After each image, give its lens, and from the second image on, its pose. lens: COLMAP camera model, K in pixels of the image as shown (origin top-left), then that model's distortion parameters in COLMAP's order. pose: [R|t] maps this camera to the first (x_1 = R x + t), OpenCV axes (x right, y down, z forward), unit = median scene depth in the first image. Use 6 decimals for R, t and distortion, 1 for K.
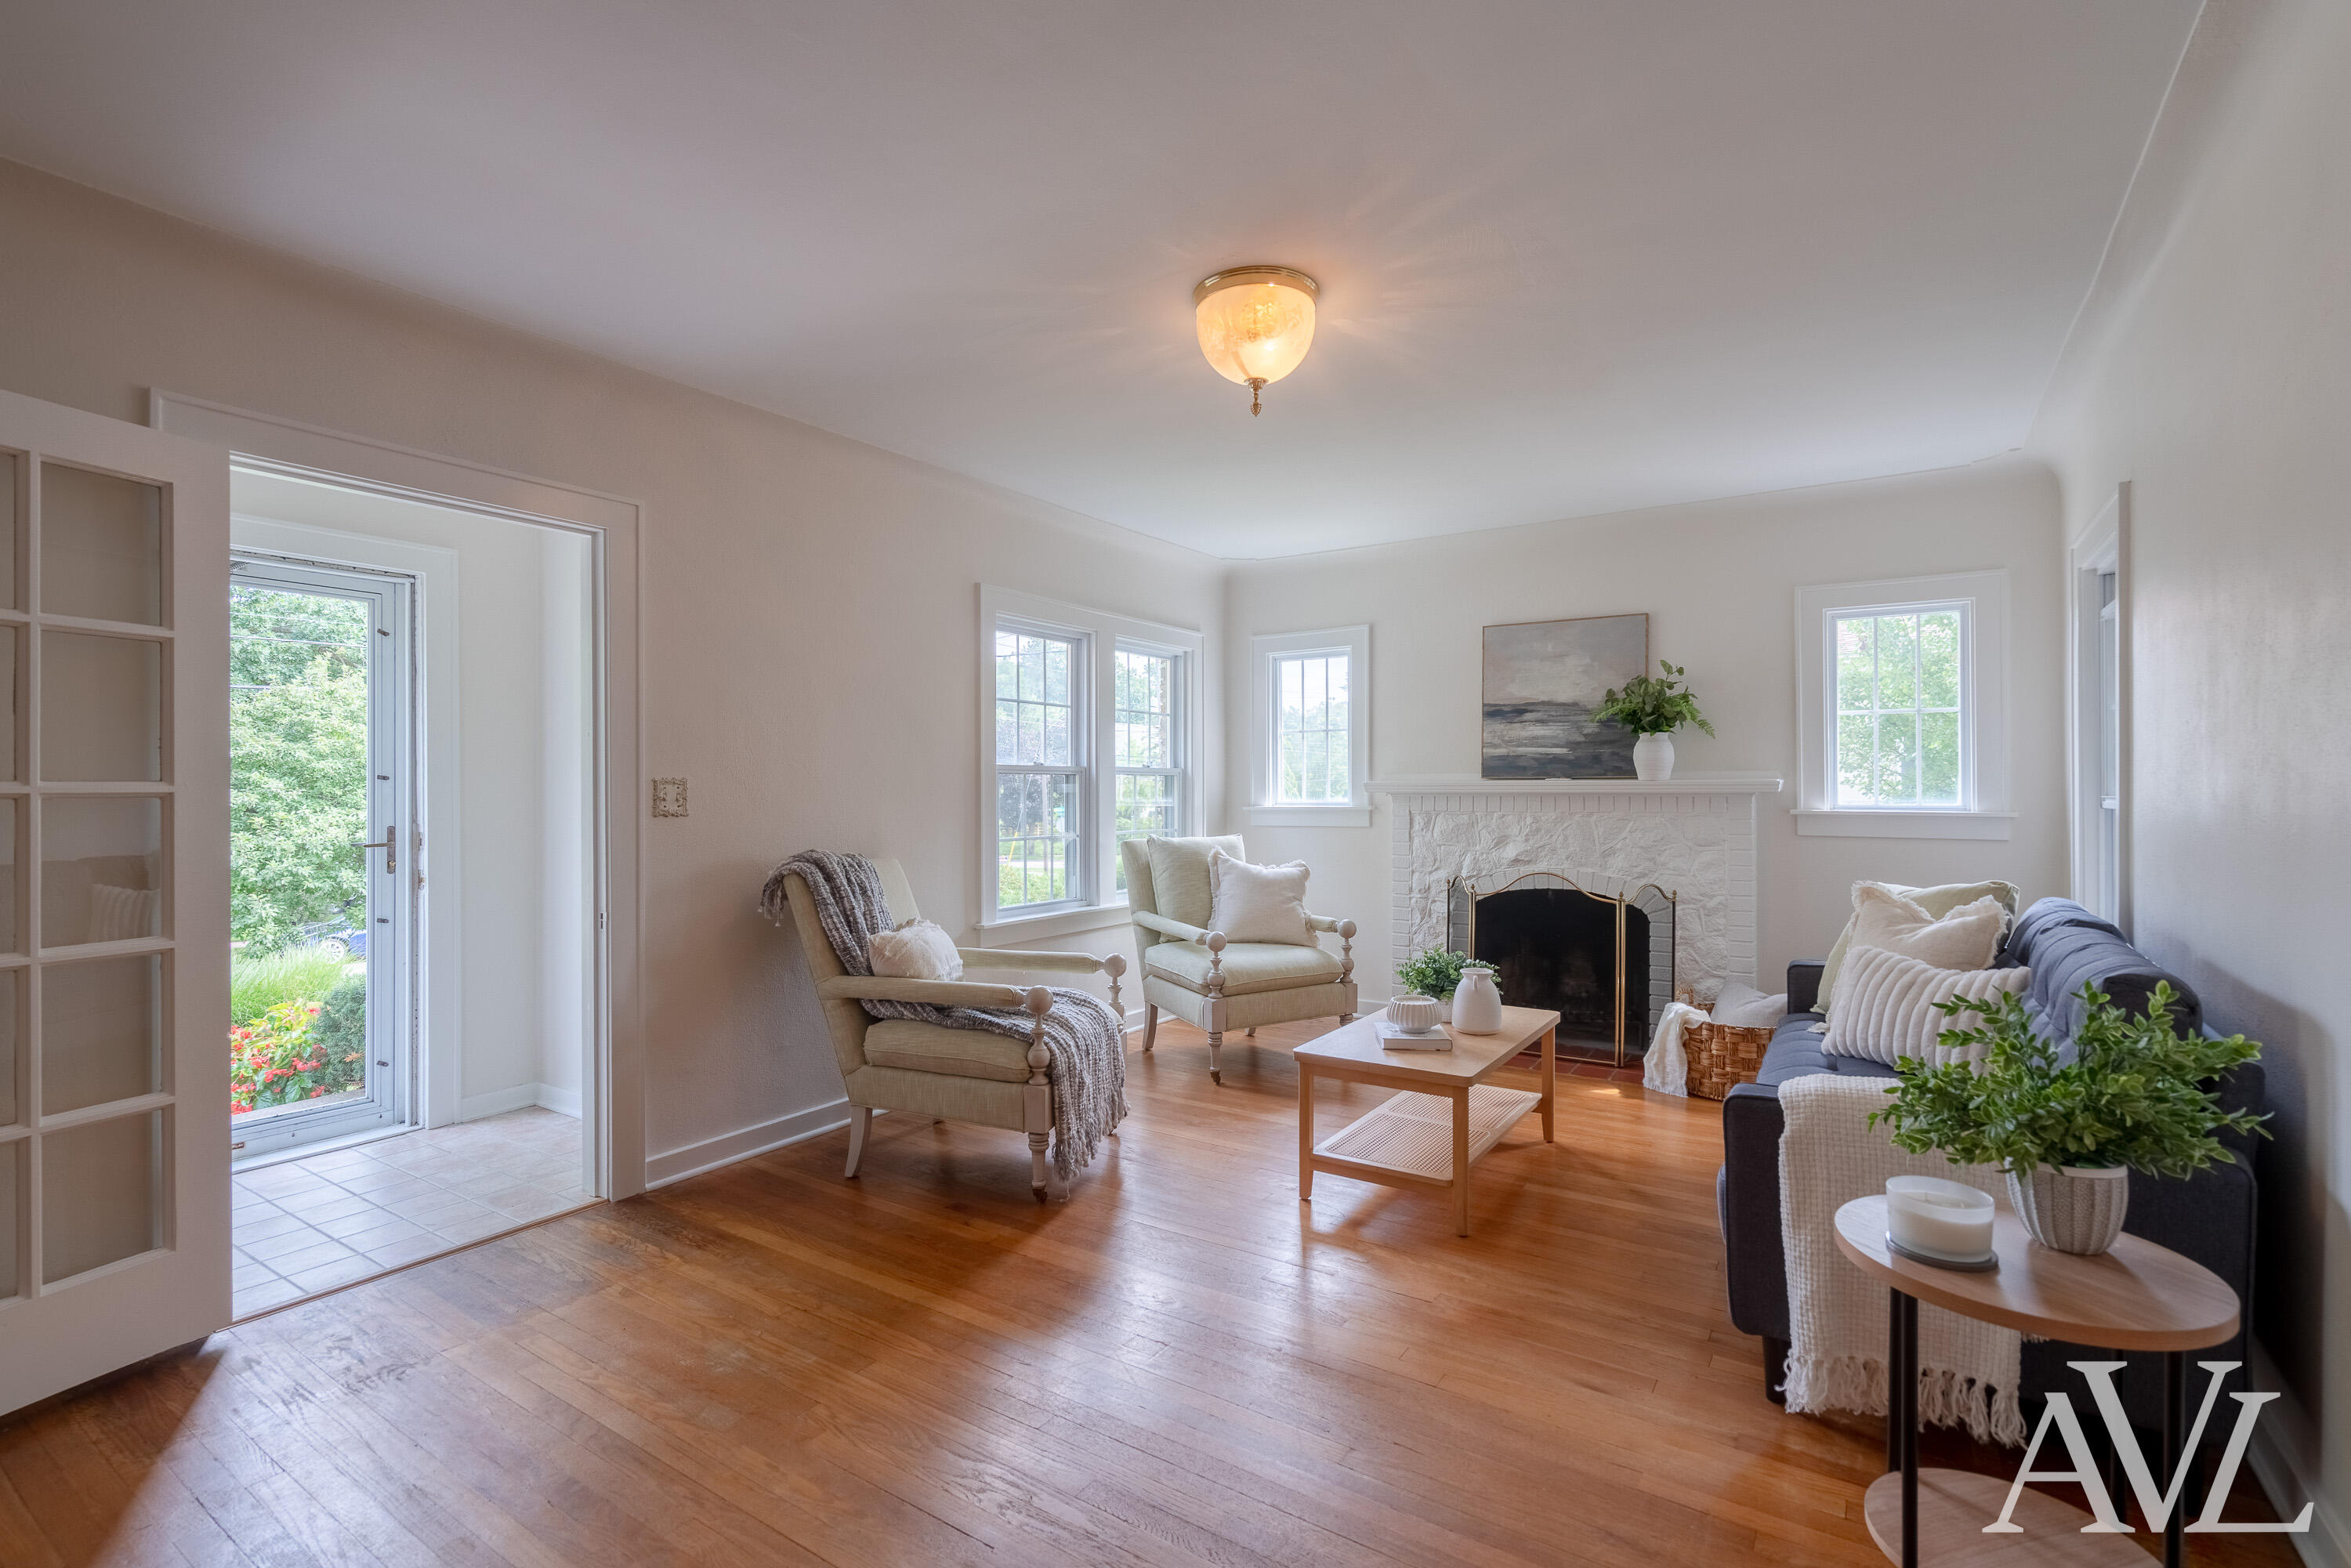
lens RADIAL K [[1087.1, 0, 1153.0], [0, 1087.1, 787.5], [0, 0, 1]] dist [-0.010586, 0.005554]
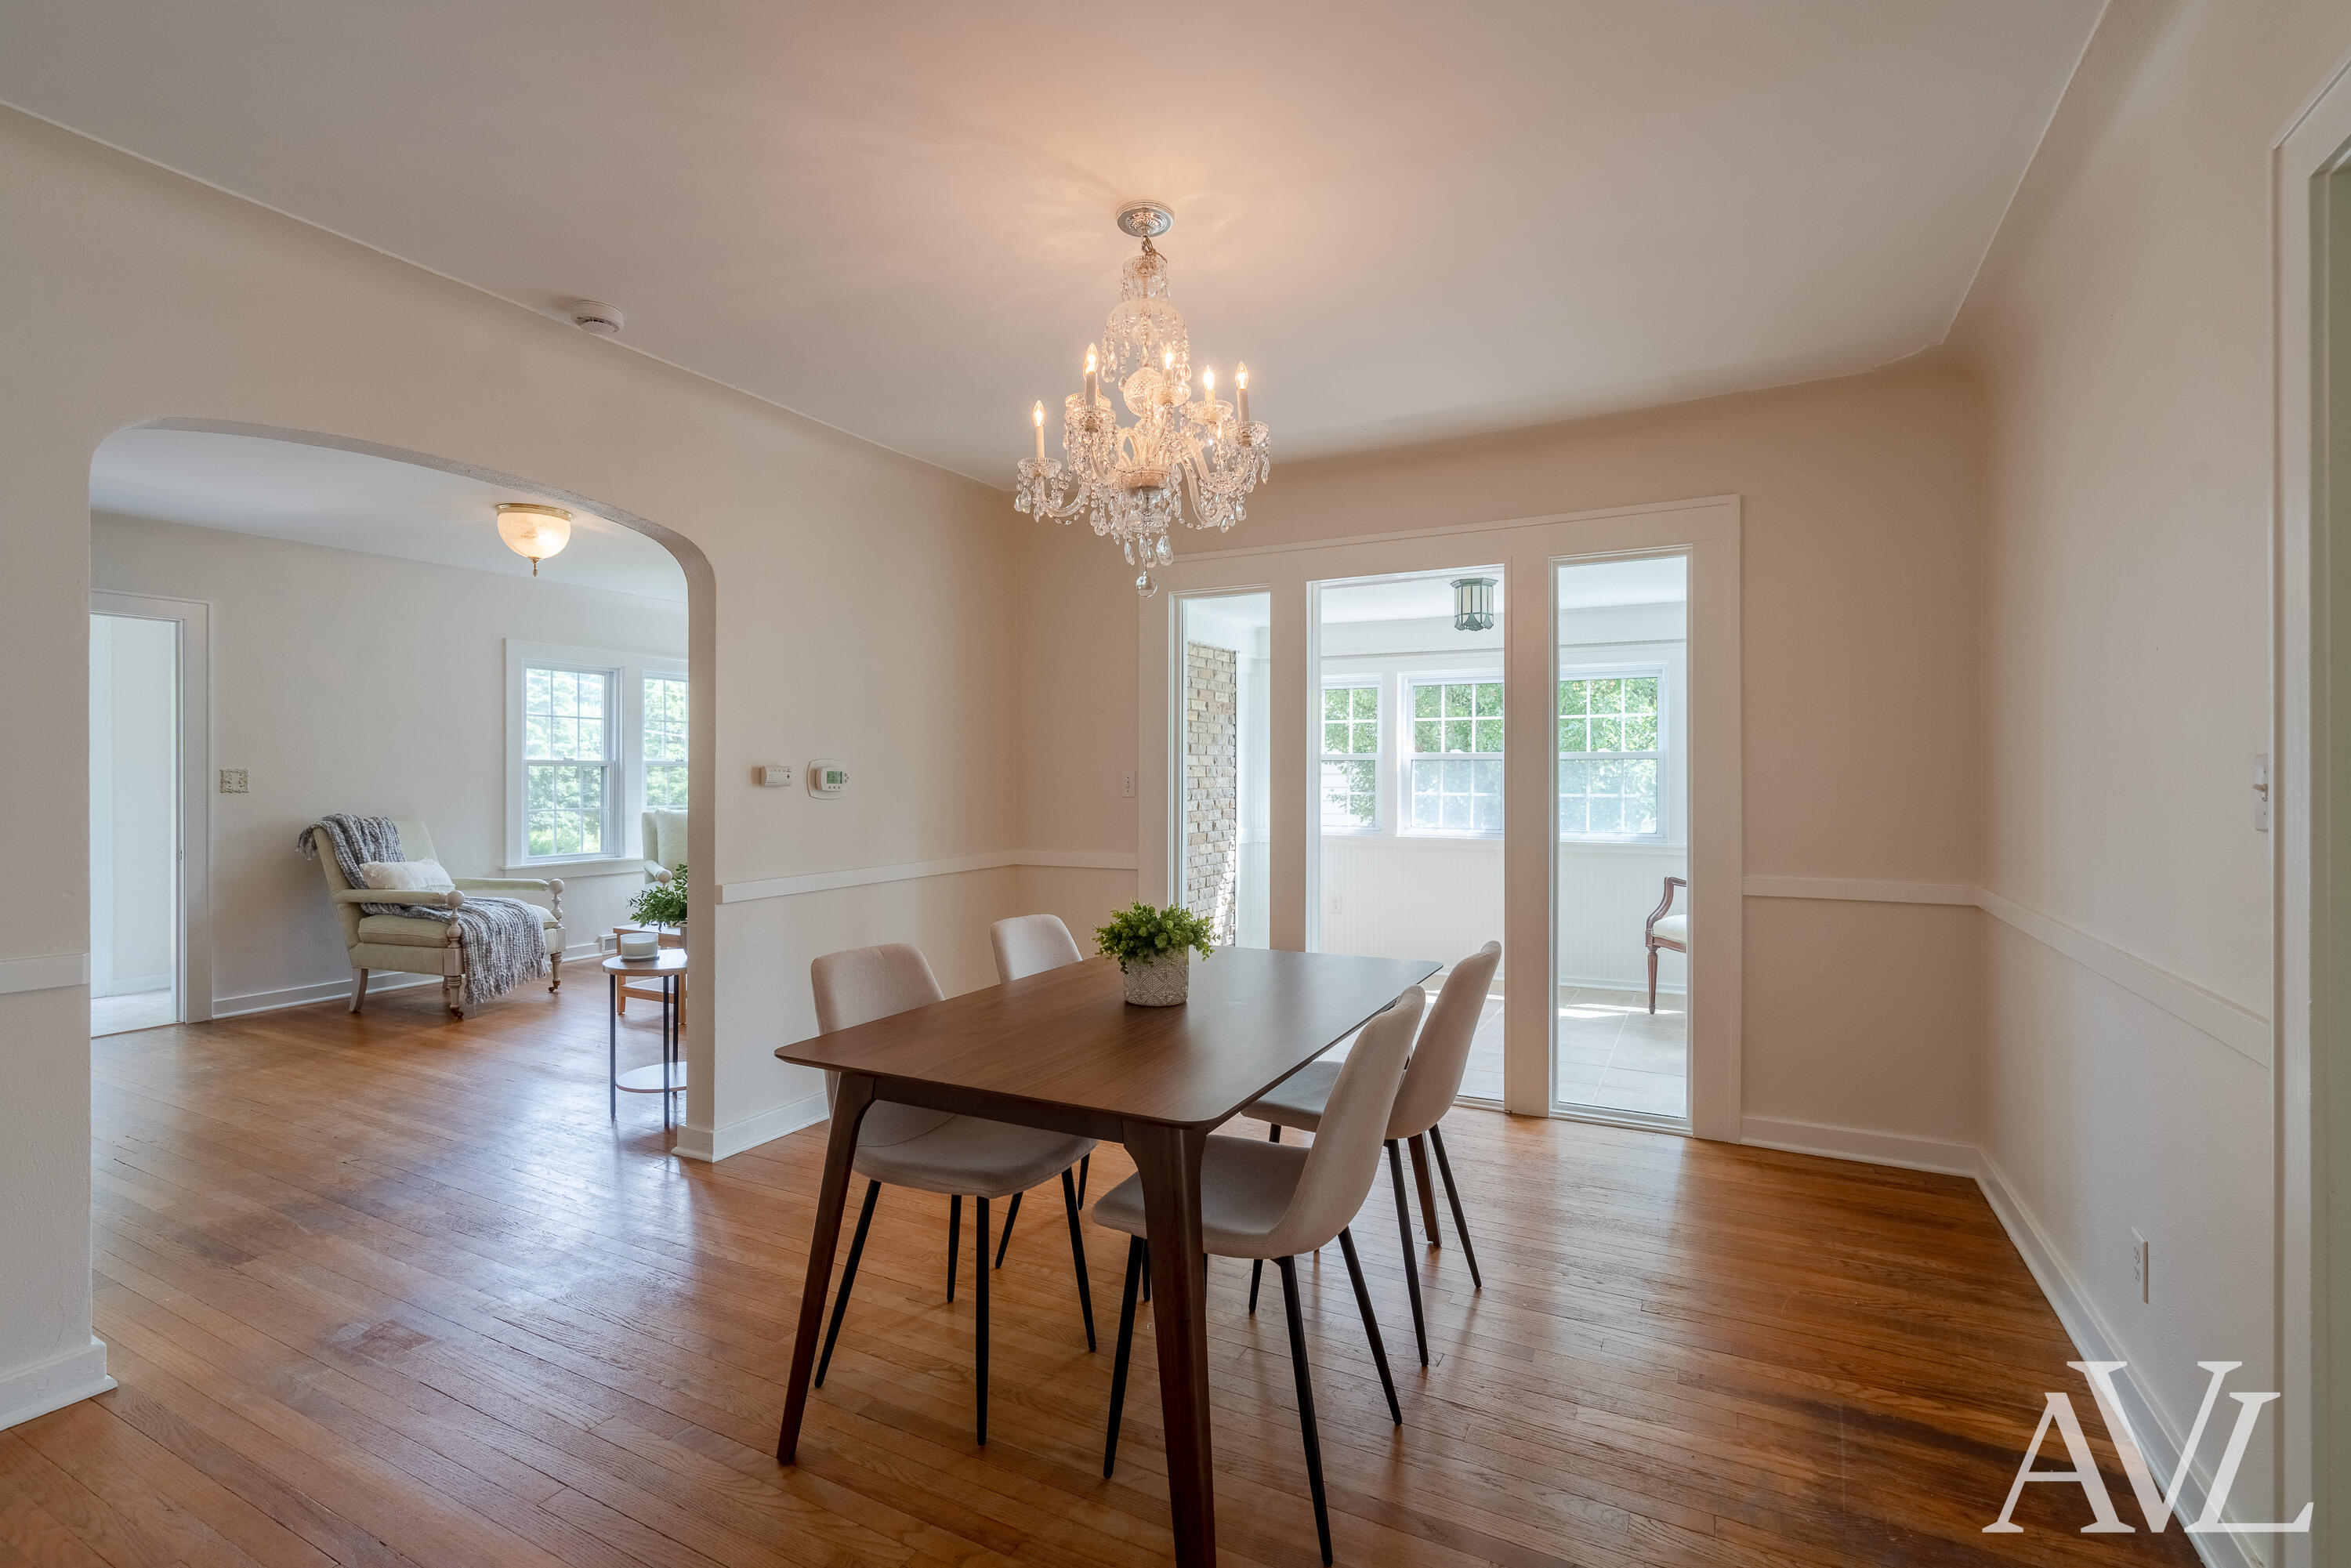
lens RADIAL K [[1087.1, 0, 1191.9], [0, 1087.1, 777.6], [0, 0, 1]] dist [-0.010586, 0.005554]
pose [[0.994195, 0.003391, 0.107541, 0.813104], [-0.003536, 0.999993, 0.001155, -0.002721], [-0.107536, -0.001528, 0.994200, -0.776003]]
